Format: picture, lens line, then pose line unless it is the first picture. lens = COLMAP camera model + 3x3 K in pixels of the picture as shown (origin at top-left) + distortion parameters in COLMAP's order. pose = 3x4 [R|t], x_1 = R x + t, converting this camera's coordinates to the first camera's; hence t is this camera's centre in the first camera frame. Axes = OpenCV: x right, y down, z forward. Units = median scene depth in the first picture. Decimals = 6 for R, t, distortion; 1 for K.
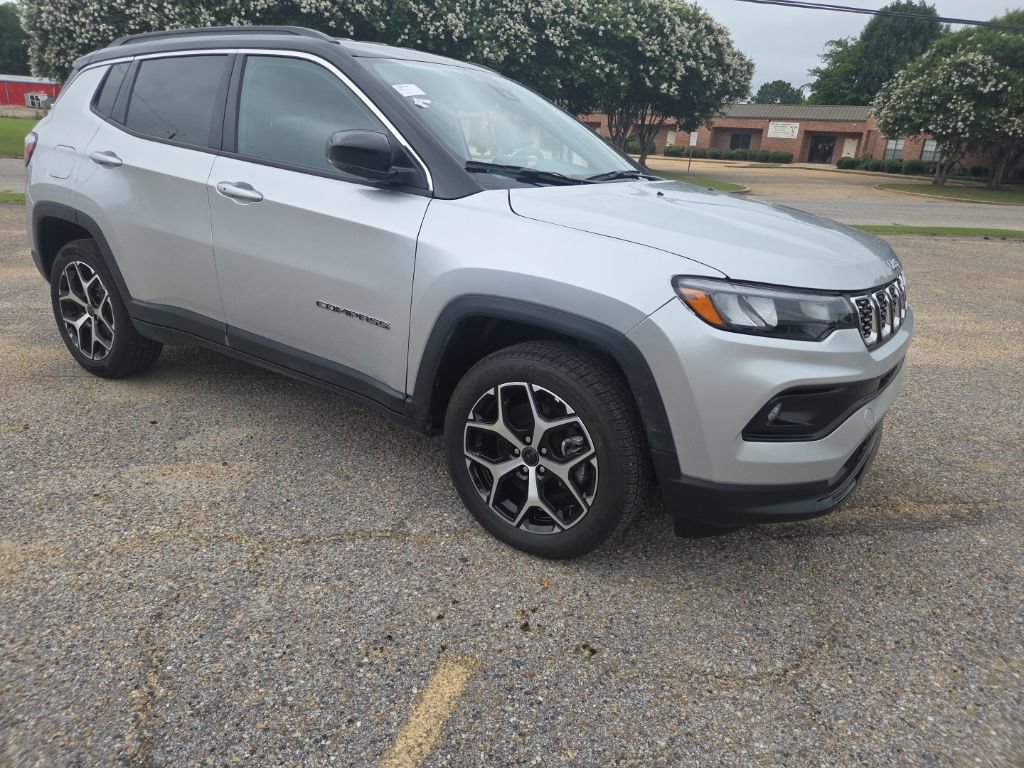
lens RADIAL K [[682.1, 0, 506.8], [0, 682.1, 378.0], [0, 0, 1]] dist [0.066065, -0.056811]
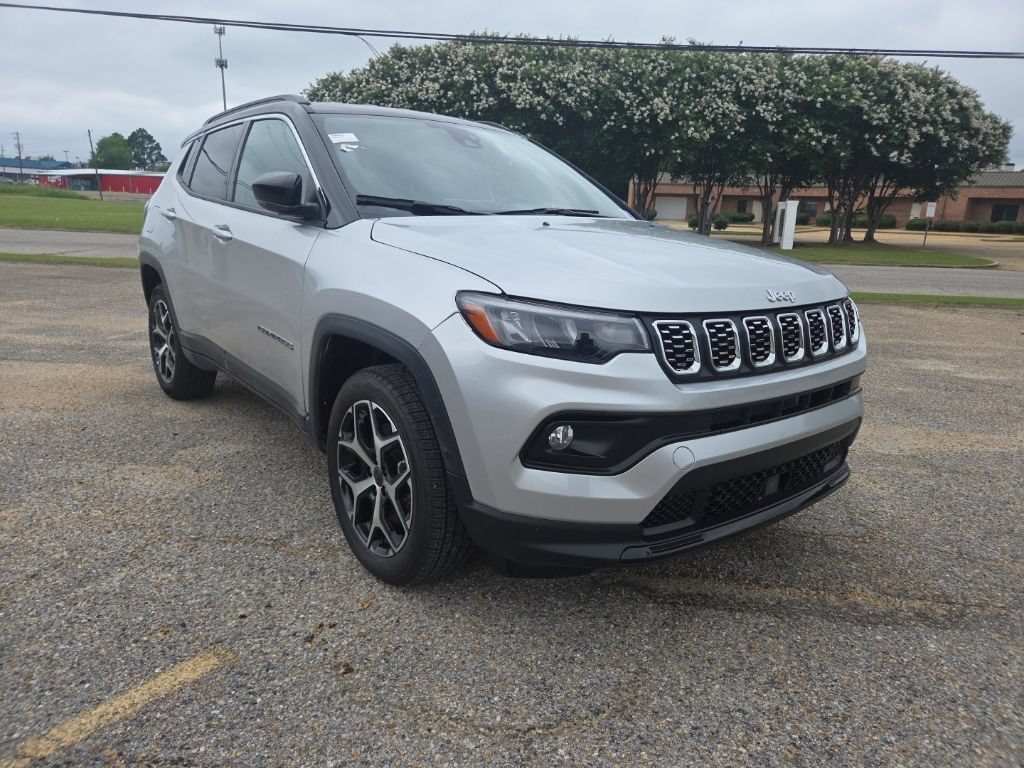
lens RADIAL K [[682.1, 0, 503.8], [0, 682.1, 386.4], [0, 0, 1]] dist [0.066065, -0.056811]
pose [[0.951127, 0.052255, -0.304346, 0.289290], [-0.081969, 0.992945, -0.085680, 0.031056], [0.297722, 0.106440, 0.948700, 0.047654]]
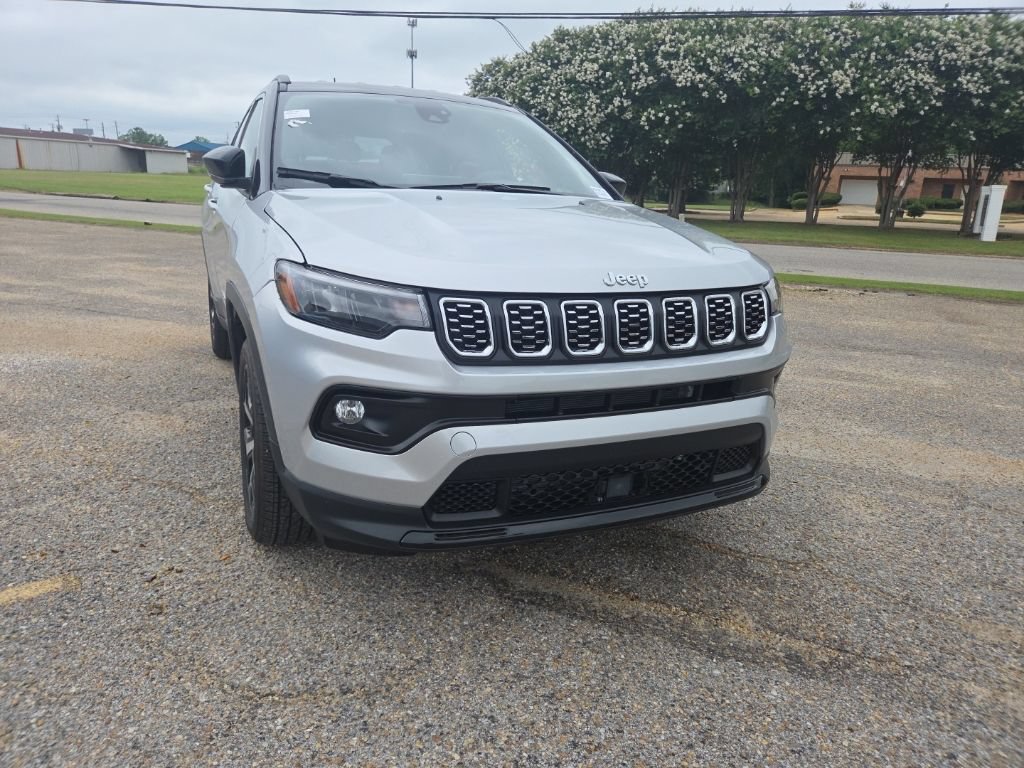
lens RADIAL K [[682.1, 0, 494.5], [0, 682.1, 375.8], [0, 0, 1]] dist [0.066065, -0.056811]
pose [[0.842076, 0.123767, -0.524967, 0.500239], [-0.173284, 0.983796, -0.046016, 0.004183], [0.510765, 0.129717, 0.849878, 0.156556]]
